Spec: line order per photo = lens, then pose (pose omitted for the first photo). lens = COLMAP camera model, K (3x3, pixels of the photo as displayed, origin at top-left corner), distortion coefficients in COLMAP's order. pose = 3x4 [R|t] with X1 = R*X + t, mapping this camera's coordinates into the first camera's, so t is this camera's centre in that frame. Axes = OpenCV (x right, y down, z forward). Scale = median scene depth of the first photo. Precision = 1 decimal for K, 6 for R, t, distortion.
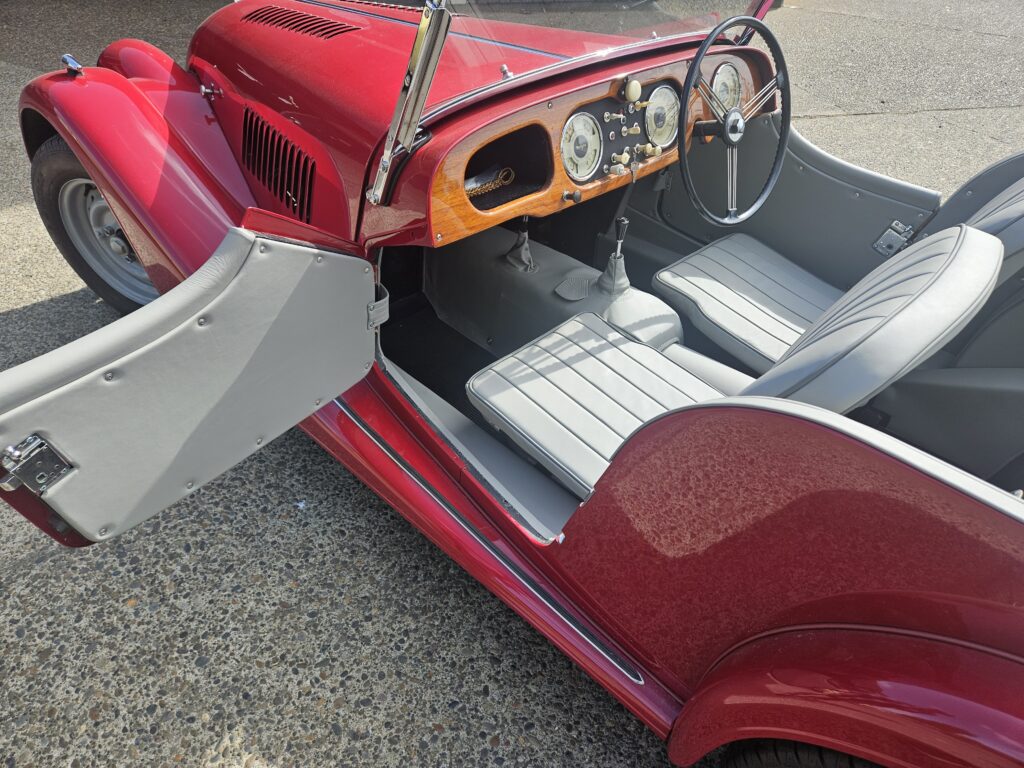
lens RADIAL K [[675.5, 0, 525.8], [0, 675.5, 383.4], [0, 0, 1]] dist [0.064468, -0.049017]
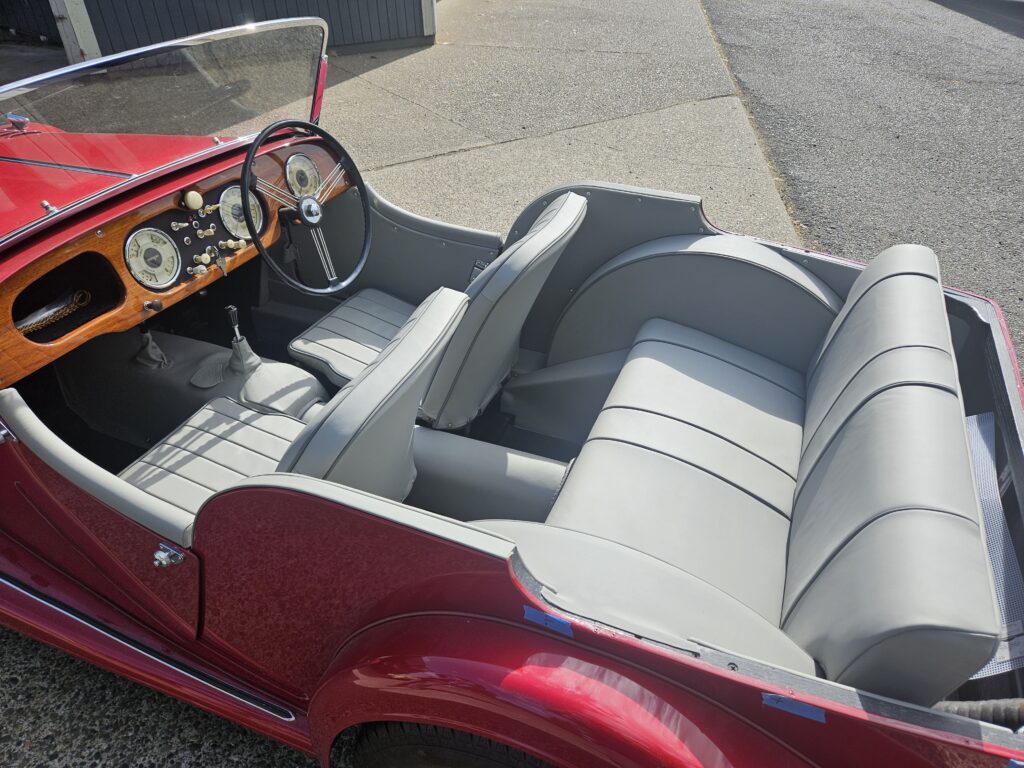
lens RADIAL K [[675.5, 0, 523.2], [0, 675.5, 388.4], [0, 0, 1]] dist [0.064468, -0.049017]
pose [[0.924032, -0.243569, 0.294685, 0.232816], [0.250236, 0.968061, 0.015486, -0.016431], [-0.289045, 0.059431, 0.955469, -0.181790]]
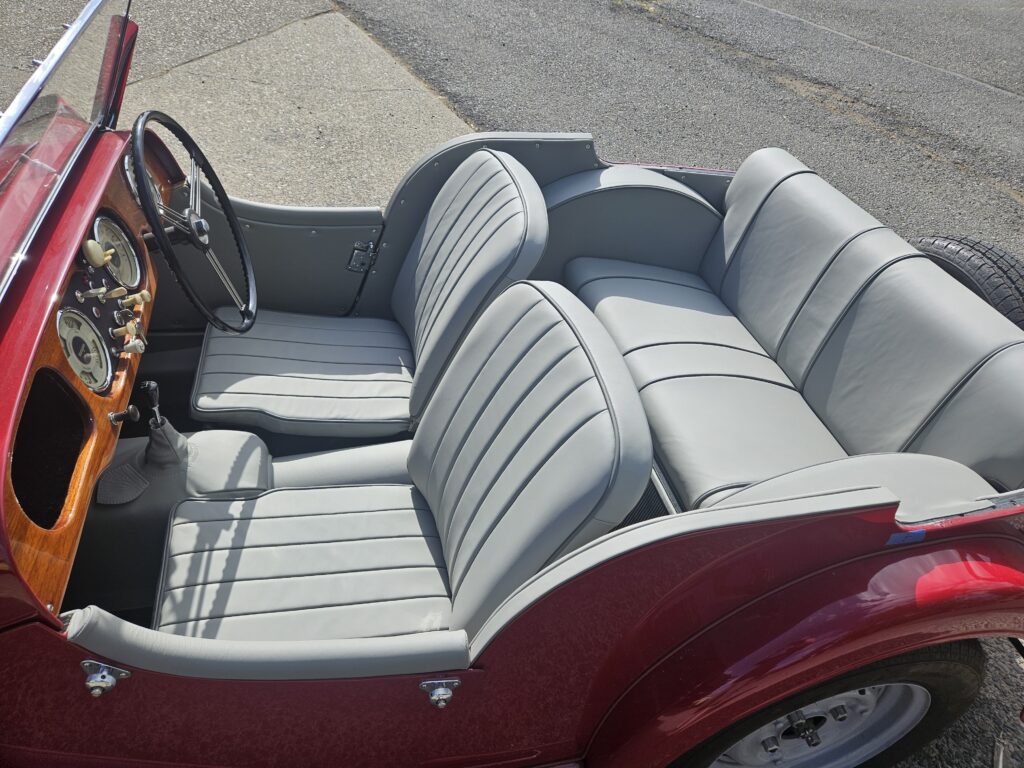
lens RADIAL K [[675.5, 0, 515.7], [0, 675.5, 379.8], [0, 0, 1]] dist [0.064468, -0.049017]
pose [[0.521178, -0.535620, 0.664443, -0.168306], [0.463078, 0.831445, 0.307014, -0.306587], [-0.716891, 0.147680, 0.681365, 0.156528]]
